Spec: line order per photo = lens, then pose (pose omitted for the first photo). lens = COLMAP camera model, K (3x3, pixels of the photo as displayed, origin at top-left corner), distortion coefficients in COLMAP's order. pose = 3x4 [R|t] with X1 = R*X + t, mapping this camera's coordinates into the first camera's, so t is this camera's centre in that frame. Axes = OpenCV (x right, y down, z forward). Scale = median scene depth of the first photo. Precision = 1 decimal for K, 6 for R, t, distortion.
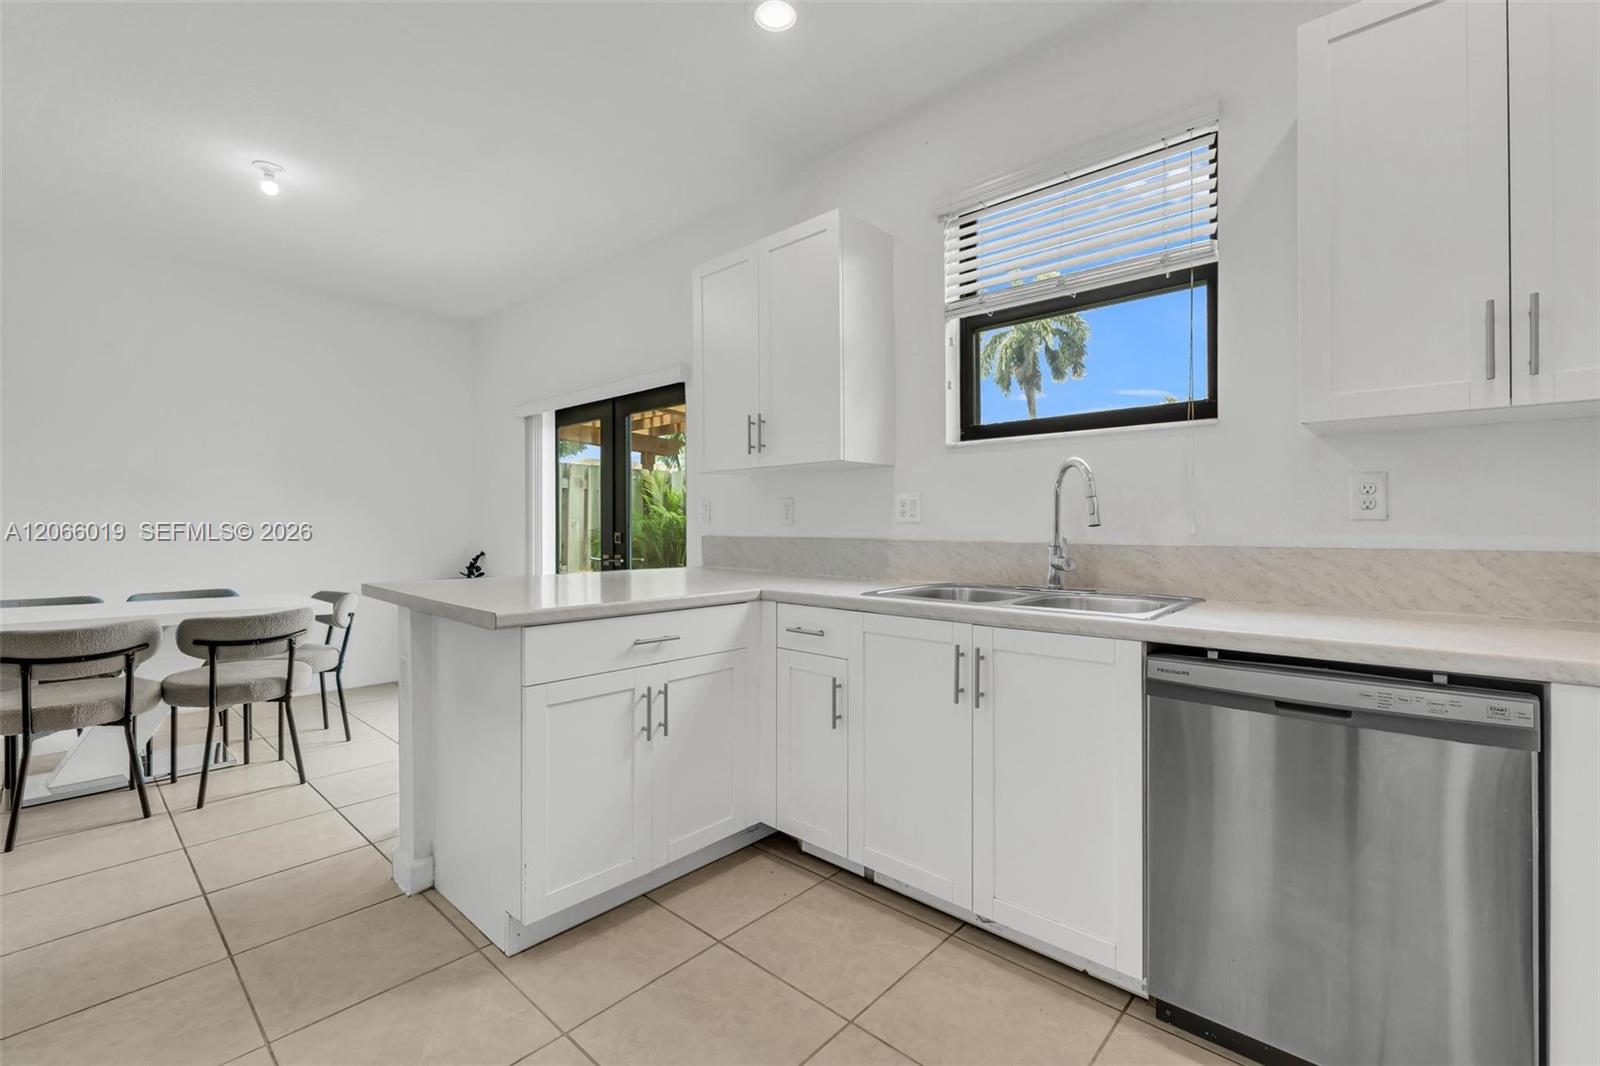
lens RADIAL K [[682.5, 0, 808.7], [0, 682.5, 522.5], [0, 0, 1]] dist [-0.002190, -0.000373]
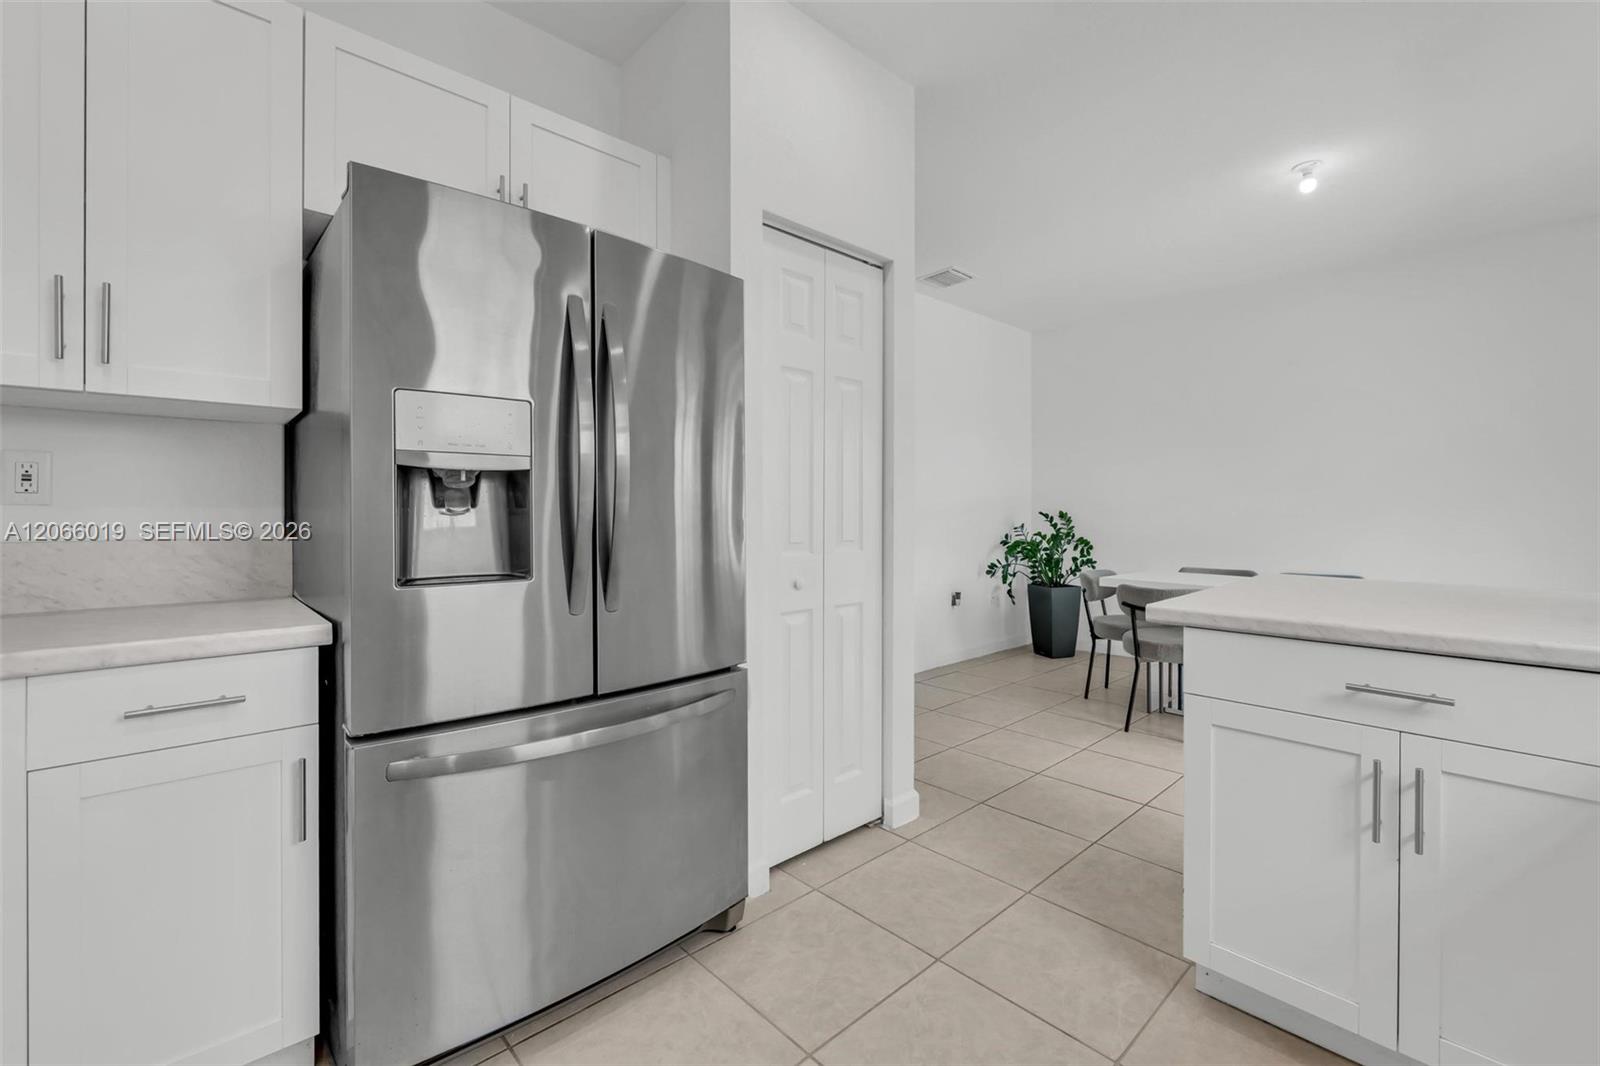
lens RADIAL K [[682.5, 0, 808.7], [0, 682.5, 522.5], [0, 0, 1]] dist [-0.002190, -0.000373]
pose [[-0.080830, 0.010673, -0.996671, 0.476844], [0.003751, 0.999939, 0.010404, 0.003724], [0.996721, -0.002897, -0.080865, 0.532667]]
